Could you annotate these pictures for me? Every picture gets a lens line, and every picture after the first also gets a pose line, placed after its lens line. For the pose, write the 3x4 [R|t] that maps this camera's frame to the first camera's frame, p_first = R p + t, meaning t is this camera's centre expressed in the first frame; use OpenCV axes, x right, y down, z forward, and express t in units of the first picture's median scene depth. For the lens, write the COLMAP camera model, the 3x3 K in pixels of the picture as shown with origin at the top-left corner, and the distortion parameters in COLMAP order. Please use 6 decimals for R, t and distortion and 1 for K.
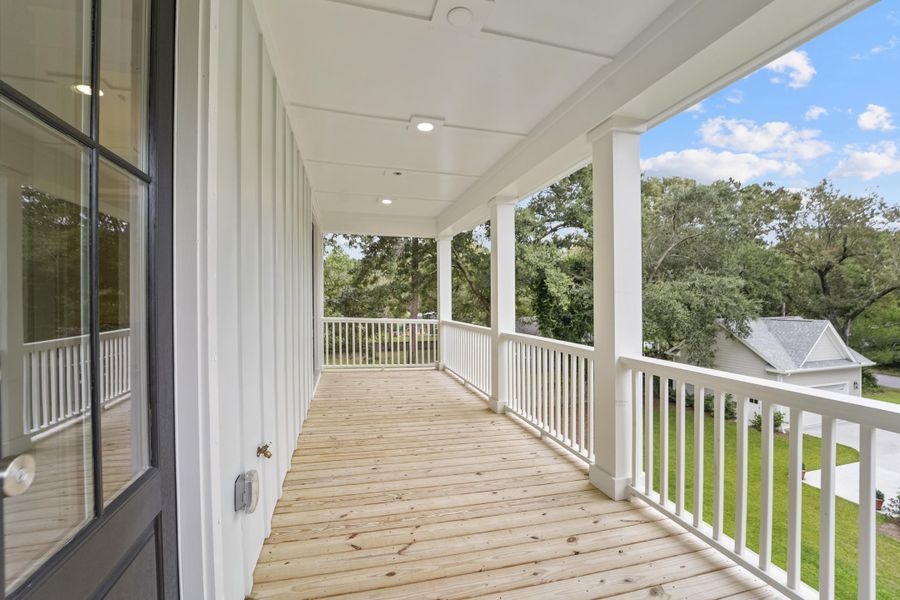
lens RADIAL K [[368.3, 0, 452.2], [0, 368.3, 297.5], [0, 0, 1]] dist [-0.024552, 0.001006]
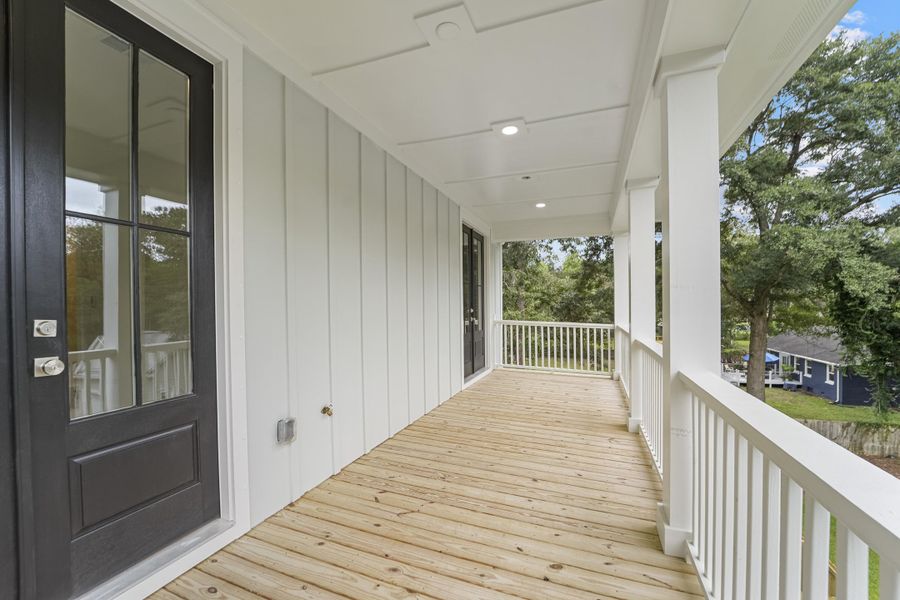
lens RADIAL K [[368.3, 0, 457.2], [0, 368.3, 306.2], [0, 0, 1]] dist [-0.024552, 0.001006]
pose [[0.813991, -0.006705, -0.580839, 0.328347], [0.012183, 0.999910, 0.005530, 0.010895], [0.580750, -0.011578, 0.814000, 0.072241]]
